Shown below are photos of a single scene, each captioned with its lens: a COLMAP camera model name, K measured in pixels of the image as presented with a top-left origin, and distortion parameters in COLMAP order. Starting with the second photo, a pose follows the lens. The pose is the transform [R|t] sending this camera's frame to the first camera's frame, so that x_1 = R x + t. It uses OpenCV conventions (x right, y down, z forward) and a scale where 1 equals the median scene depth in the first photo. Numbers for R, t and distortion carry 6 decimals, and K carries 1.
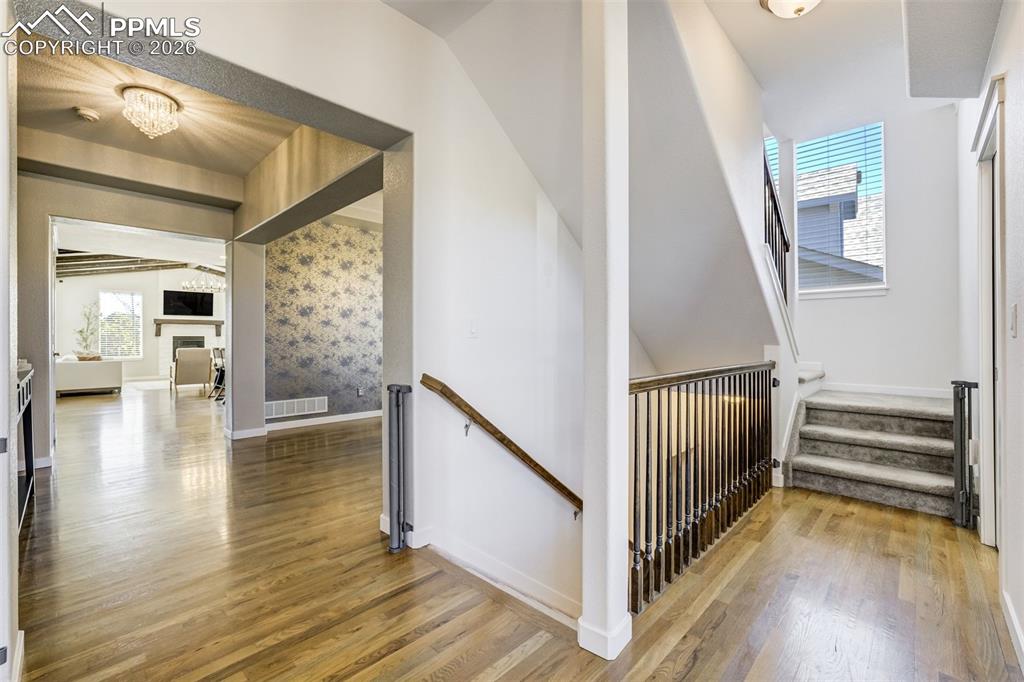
lens RADIAL K [[426.7, 0, 512.1], [0, 426.7, 338.0], [0, 0, 1]] dist [-0.025279, 0.003007]
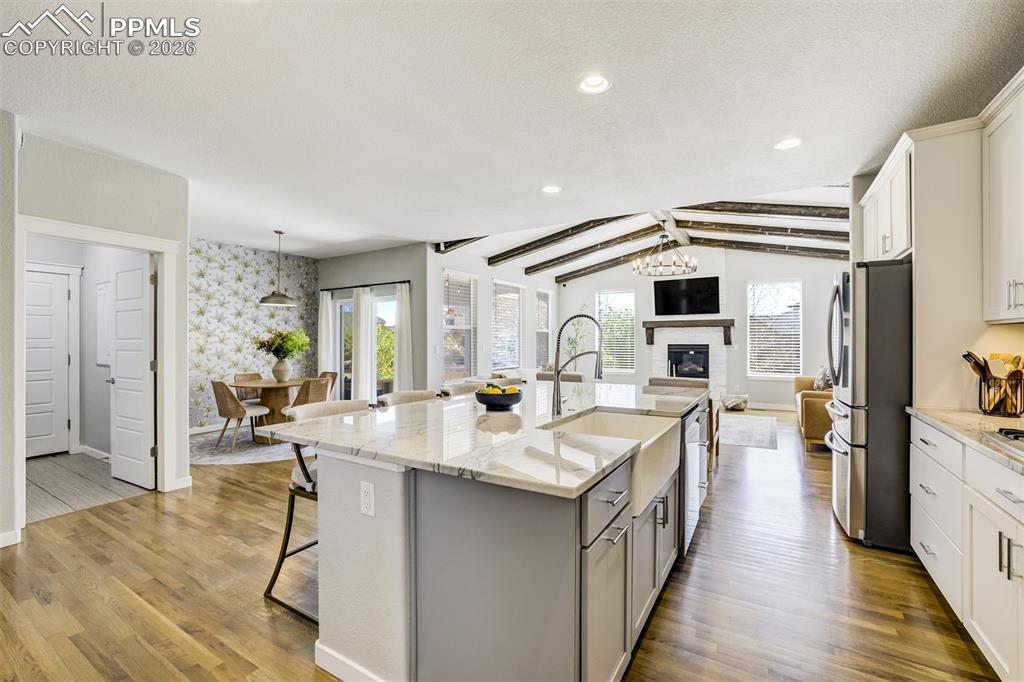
lens RADIAL K [[426.7, 0, 513.1], [0, 426.7, 342.6], [0, 0, 1]] dist [-0.025279, 0.003007]
pose [[0.223422, 0.002159, -0.974720, -0.156776], [0.001576, 0.999995, 0.002576, -0.009672], [0.974721, -0.002112, 0.223417, 0.570130]]
